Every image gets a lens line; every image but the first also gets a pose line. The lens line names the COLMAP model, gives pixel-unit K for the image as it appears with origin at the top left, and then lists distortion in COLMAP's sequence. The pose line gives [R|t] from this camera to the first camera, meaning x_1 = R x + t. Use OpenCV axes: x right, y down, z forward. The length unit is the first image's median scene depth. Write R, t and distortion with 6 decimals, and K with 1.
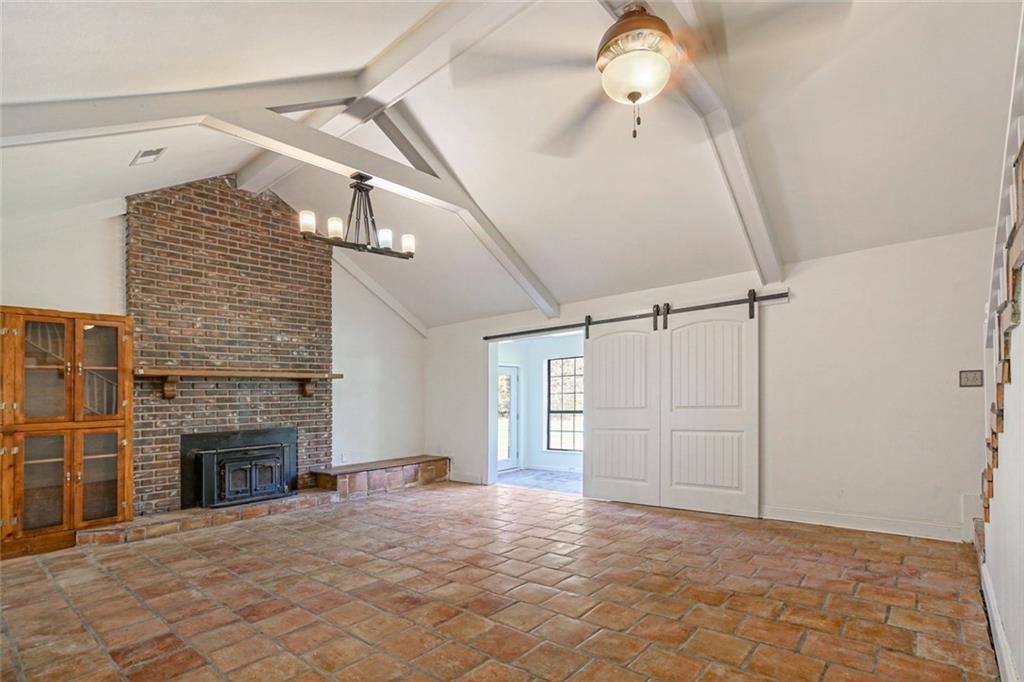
lens RADIAL K [[460.7, 0, 512.0], [0, 460.7, 355.9], [0, 0, 1]] dist [0.001248, 0.000442]
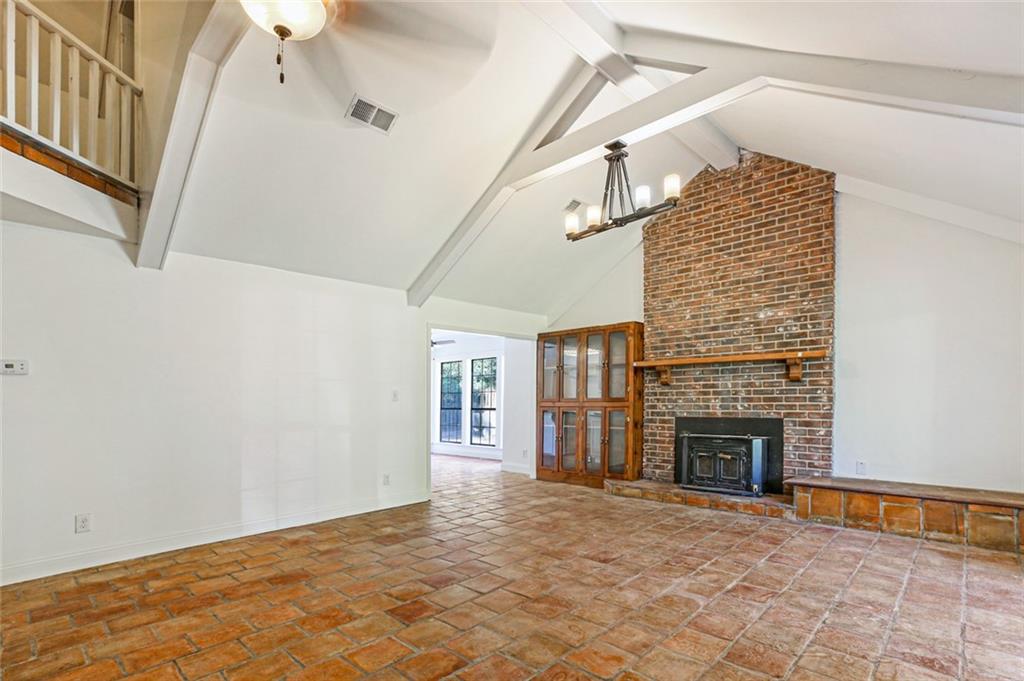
lens RADIAL K [[508.5, 0, 535.7], [0, 508.5, 335.2], [0, 0, 1]] dist [-0.016964, 0.000068]
pose [[-0.008543, -0.089355, -0.995963, 0.500396], [0.108259, 0.990063, -0.089755, 0.043570], [0.994086, -0.108589, 0.001216, 0.628928]]
